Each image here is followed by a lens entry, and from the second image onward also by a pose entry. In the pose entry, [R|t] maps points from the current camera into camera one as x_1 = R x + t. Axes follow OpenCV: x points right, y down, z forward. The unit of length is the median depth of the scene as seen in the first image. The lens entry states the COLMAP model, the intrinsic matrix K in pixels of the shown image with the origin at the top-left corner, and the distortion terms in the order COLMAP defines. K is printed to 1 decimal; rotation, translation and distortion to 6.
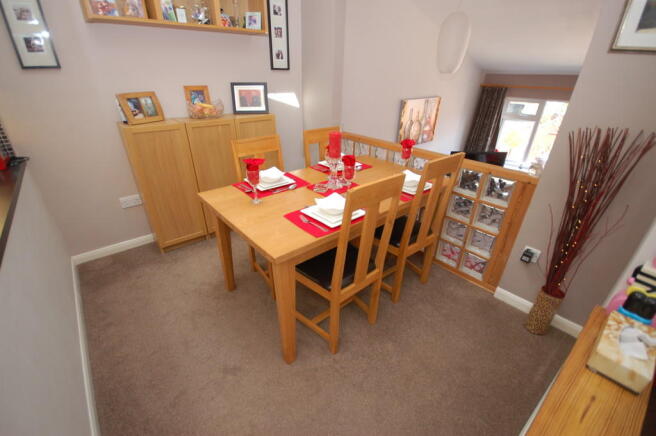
lens RADIAL K [[286.6, 0, 328.5], [0, 286.6, 222.2], [0, 0, 1]] dist [-0.001027, -0.000525]
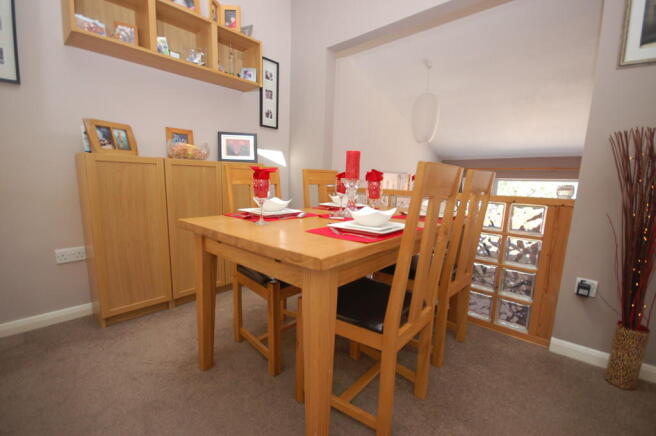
lens RADIAL K [[286.6, 0, 328.5], [0, 286.6, 222.2], [0, 0, 1]] dist [-0.001027, -0.000525]
pose [[0.990471, -0.009791, 0.137373, -0.130253], [0.053742, 0.945870, -0.320066, 0.128682], [-0.126803, 0.324399, 0.937383, 0.193176]]
